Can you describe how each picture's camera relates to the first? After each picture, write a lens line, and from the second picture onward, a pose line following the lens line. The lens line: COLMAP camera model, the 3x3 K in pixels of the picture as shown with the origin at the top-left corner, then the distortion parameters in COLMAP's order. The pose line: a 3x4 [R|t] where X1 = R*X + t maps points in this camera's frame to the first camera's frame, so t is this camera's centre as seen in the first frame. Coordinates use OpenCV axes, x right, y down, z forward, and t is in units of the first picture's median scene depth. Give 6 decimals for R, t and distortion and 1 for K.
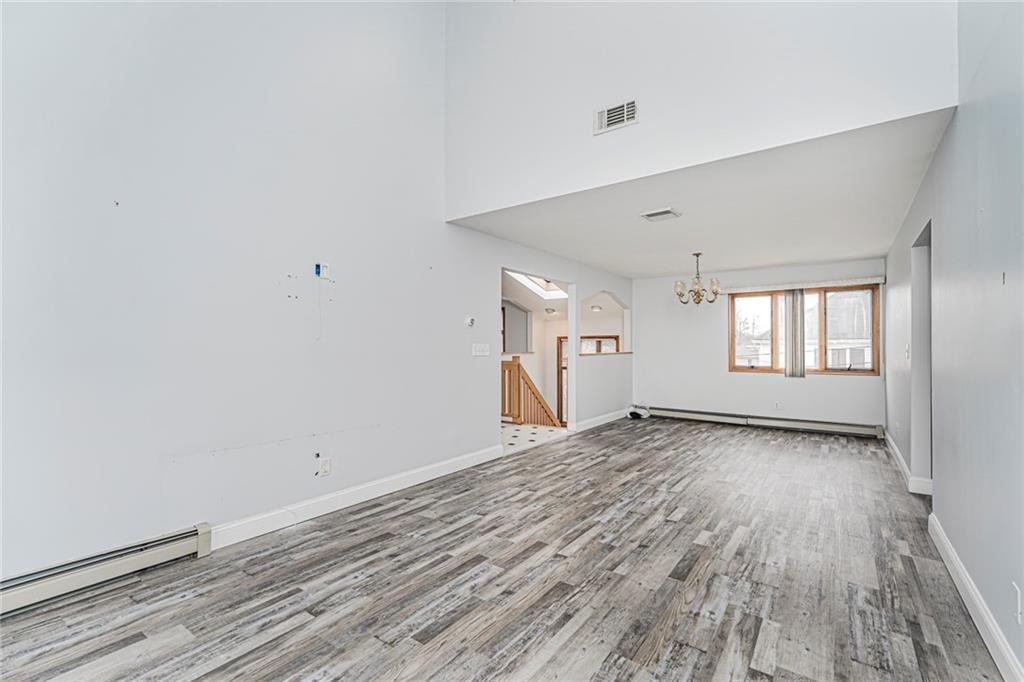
lens RADIAL K [[450.0, 0, 513.4], [0, 450.0, 344.8], [0, 0, 1]] dist [-0.014882, 0.007166]
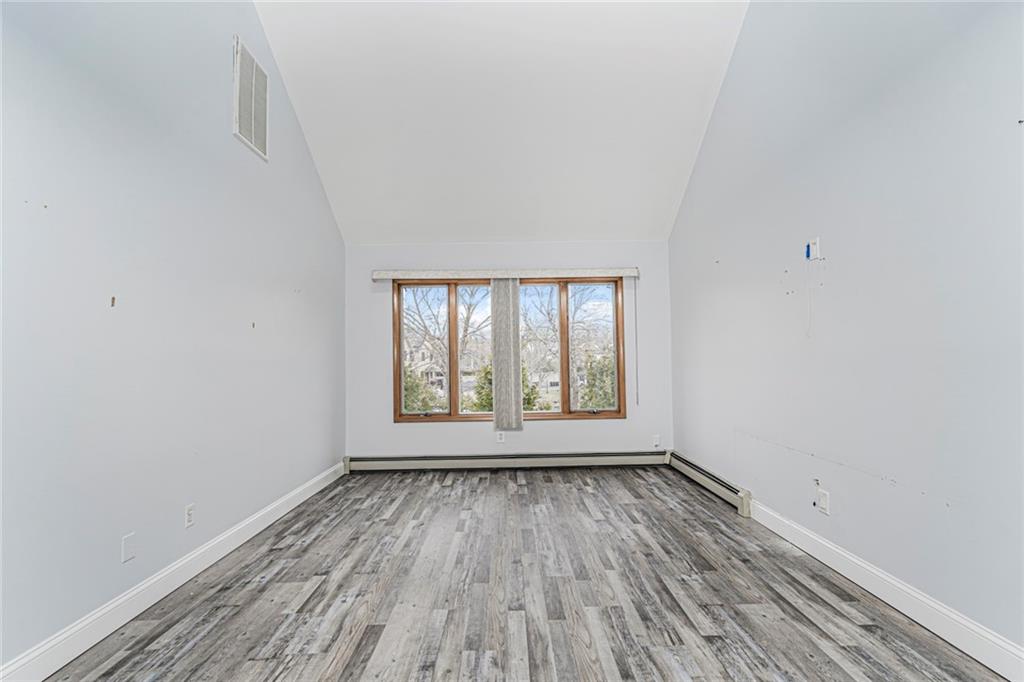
lens RADIAL K [[450.0, 0, 510.0], [0, 450.0, 340.4], [0, 0, 1]] dist [-0.014882, 0.007166]
pose [[-0.804787, -0.014209, -0.593394, 0.580023], [0.023586, 0.998158, -0.055891, 0.032307], [0.593095, -0.058976, -0.802970, 1.611413]]
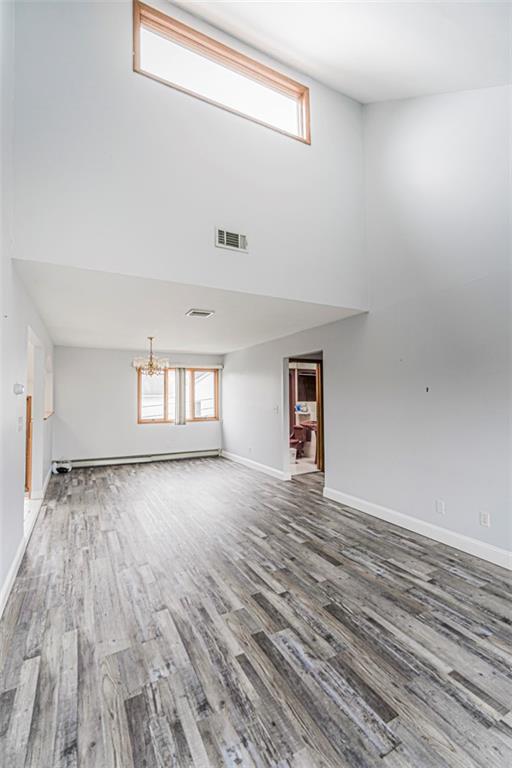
lens RADIAL K [[337.5, 0, 252.4], [0, 337.5, 383.7], [0, 0, 1]] dist [-0.014882, 0.007166]
pose [[0.446466, 0.032532, 0.894209, -0.746741], [-0.000673, 0.999351, -0.036022, -0.068146], [-0.894800, 0.015481, 0.446198, 0.635593]]
